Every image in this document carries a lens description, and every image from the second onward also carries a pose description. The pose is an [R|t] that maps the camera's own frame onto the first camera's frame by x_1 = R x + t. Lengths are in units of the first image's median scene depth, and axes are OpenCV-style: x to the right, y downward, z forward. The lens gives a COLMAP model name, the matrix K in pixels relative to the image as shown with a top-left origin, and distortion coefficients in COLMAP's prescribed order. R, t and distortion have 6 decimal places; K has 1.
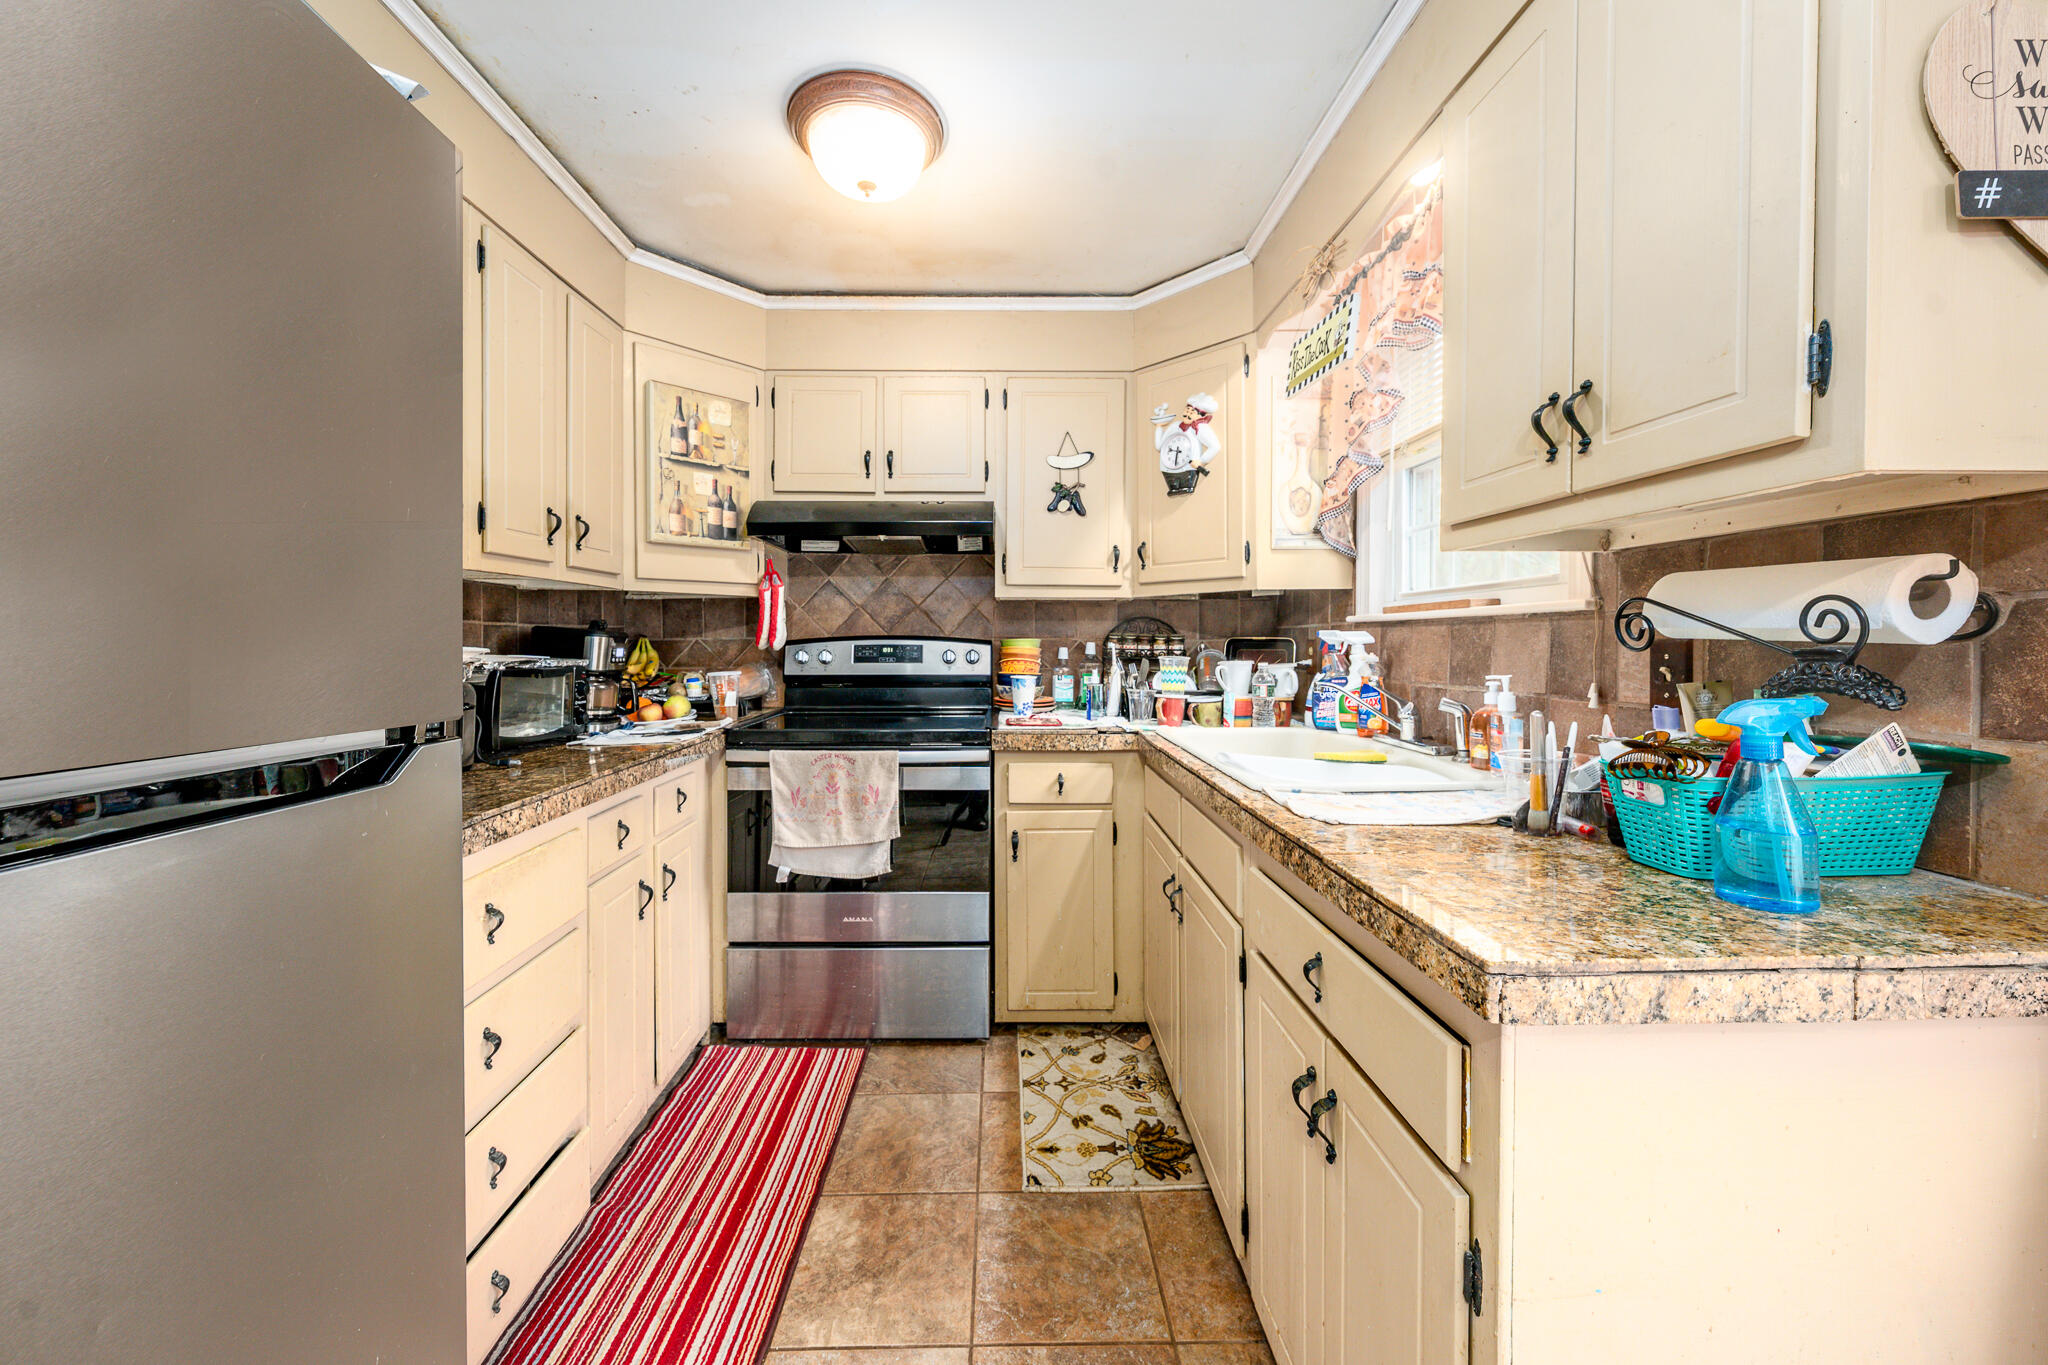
lens RADIAL K [[760.4, 0, 1027.7], [0, 760.4, 659.1], [0, 0, 1]] dist [-0.001531, -0.000270]
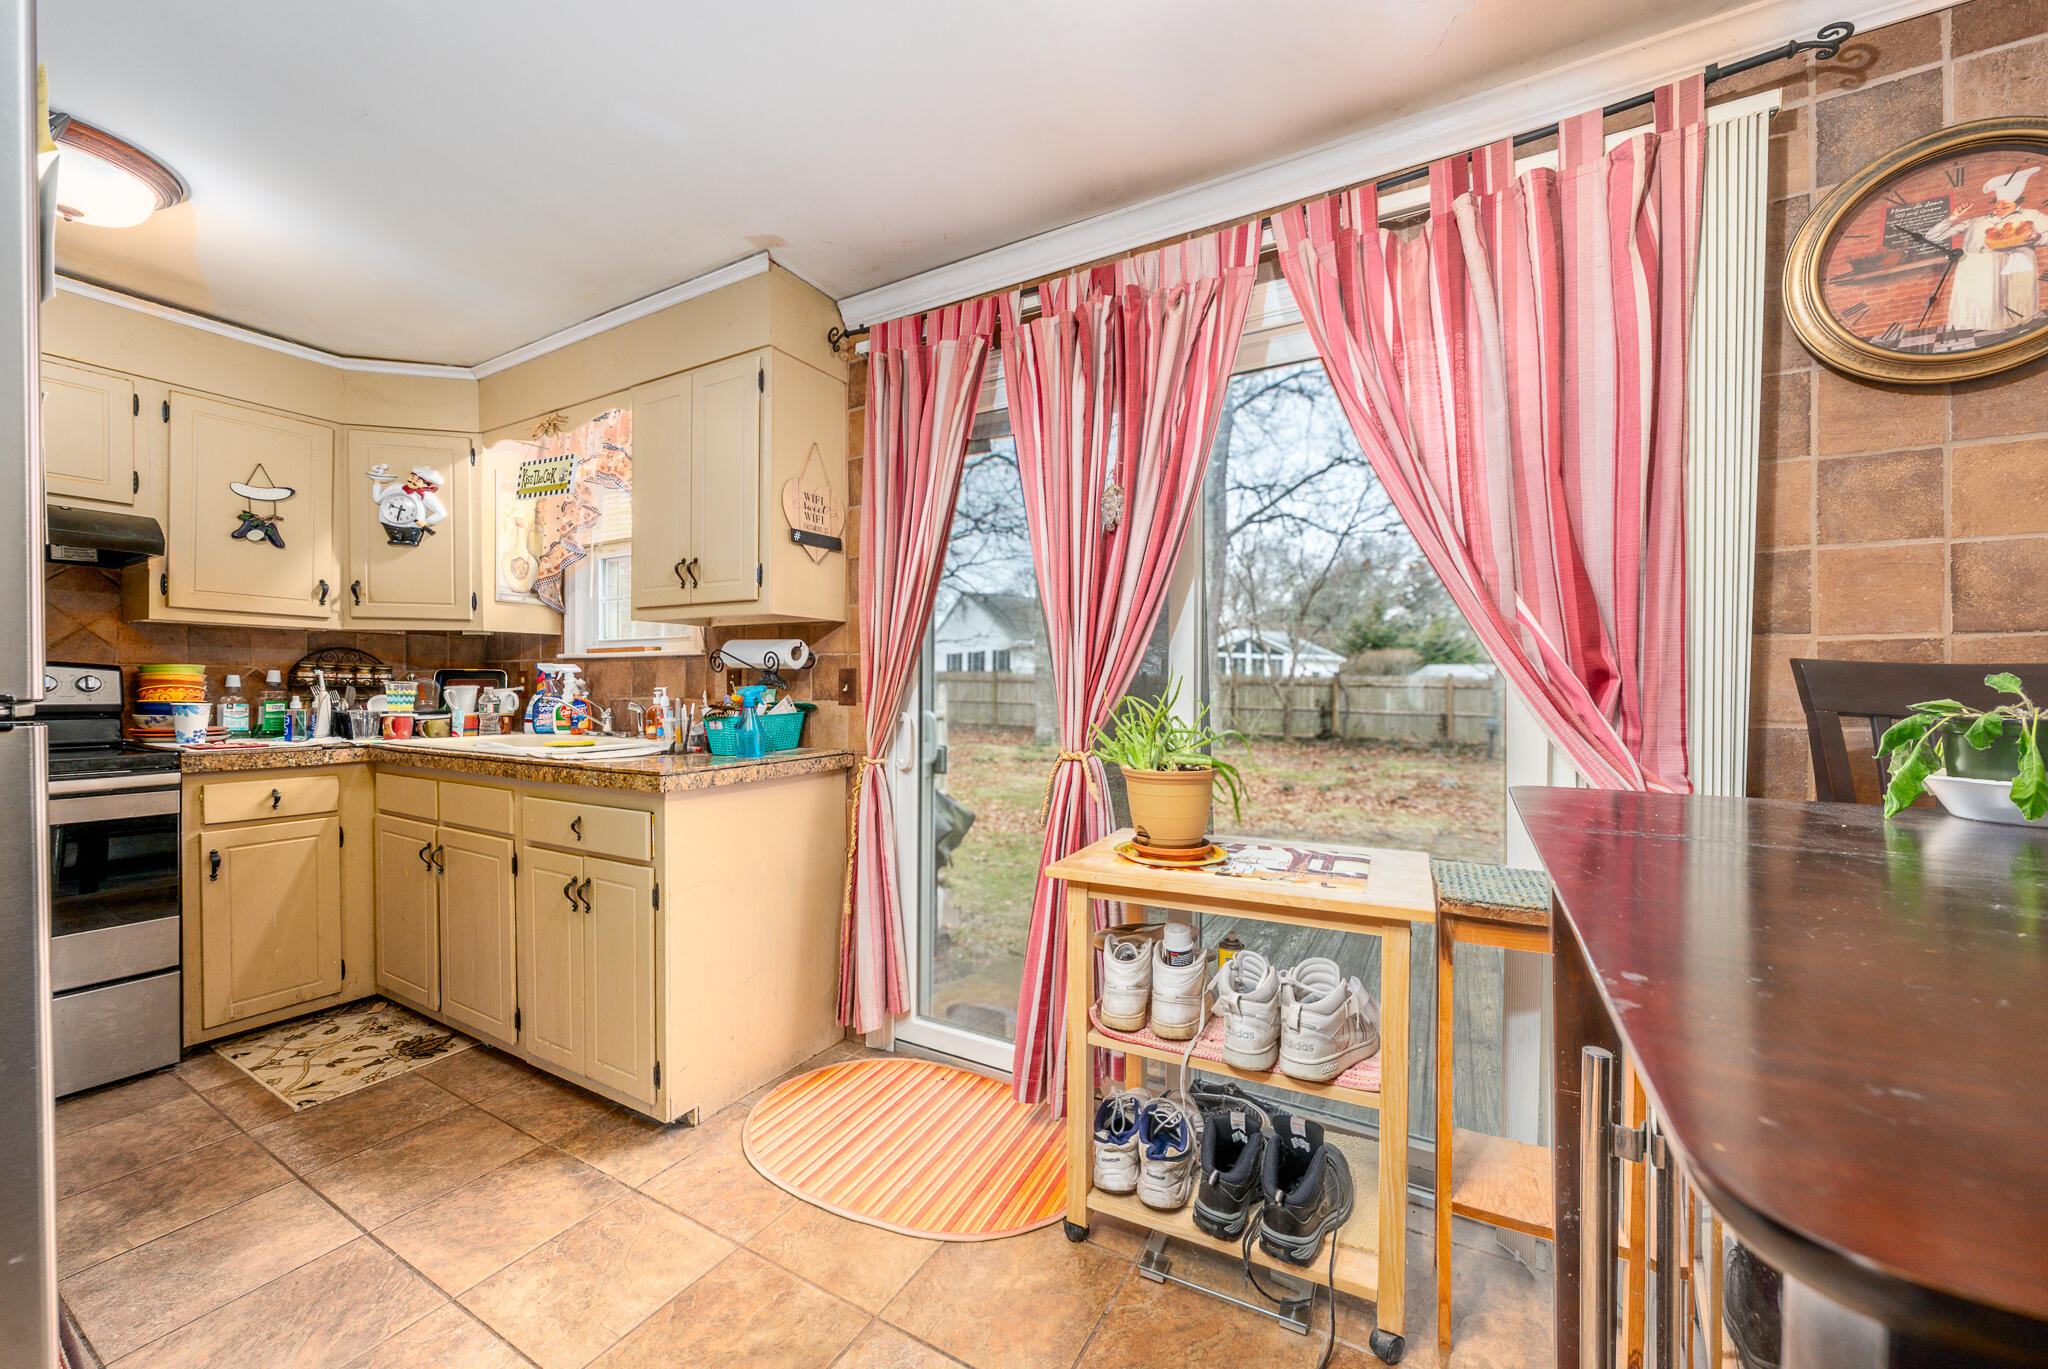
lens RADIAL K [[738.5, 0, 1024.0], [0, 738.5, 684.5], [0, 0, 1]] dist [-0.000125, 0.000269]
pose [[0.526002, 0.004980, 0.850469, -0.307761], [0.016098, 0.999745, -0.015810, 0.038045], [-0.850331, 0.022007, 0.525788, -0.483647]]
